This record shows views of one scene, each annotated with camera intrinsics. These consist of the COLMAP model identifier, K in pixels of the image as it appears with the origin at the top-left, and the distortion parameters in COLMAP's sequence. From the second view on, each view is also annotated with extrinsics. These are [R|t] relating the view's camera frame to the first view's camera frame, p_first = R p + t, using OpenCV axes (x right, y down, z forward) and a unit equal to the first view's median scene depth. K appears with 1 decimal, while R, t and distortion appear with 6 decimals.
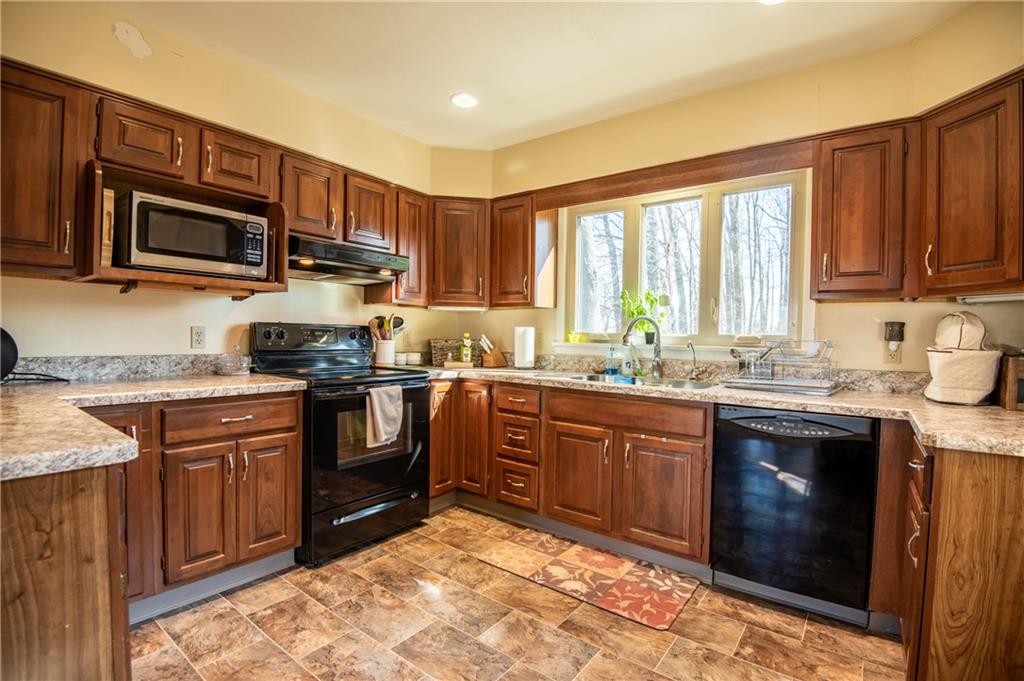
lens RADIAL K [[492.3, 0, 501.6], [0, 492.3, 344.8], [0, 0, 1]] dist [-0.037753, -0.002639]
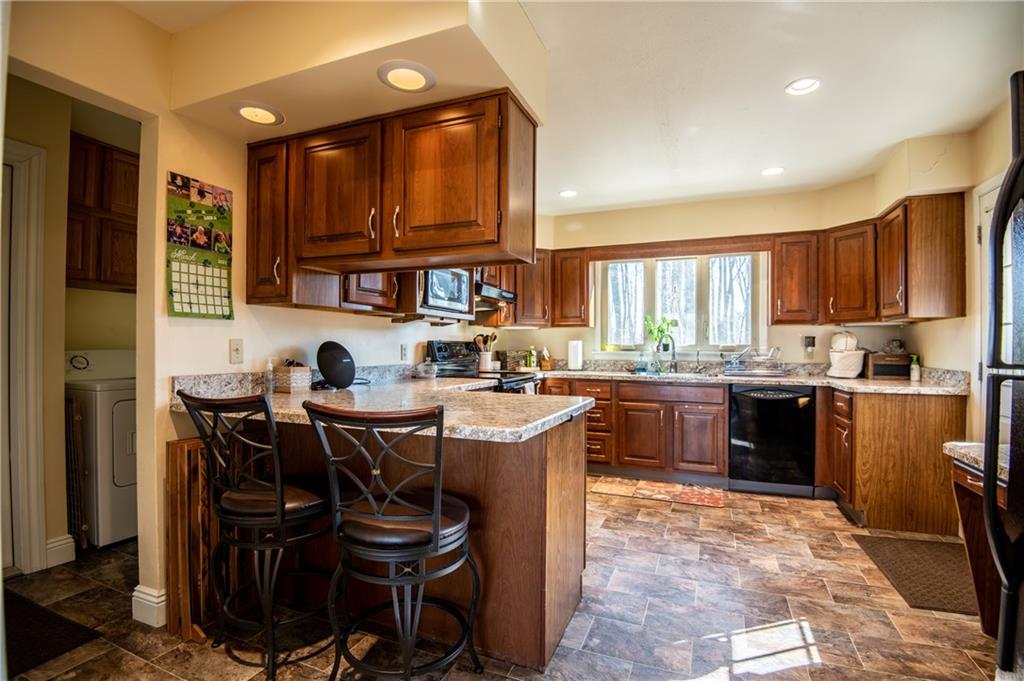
lens RADIAL K [[492.3, 0, 520.1], [0, 492.3, 343.1], [0, 0, 1]] dist [-0.037753, -0.002639]
pose [[0.963843, -0.013649, 0.266121, -0.733841], [0.019857, 0.999590, -0.020652, -0.005559], [-0.265730, 0.025189, 0.963718, -0.486300]]
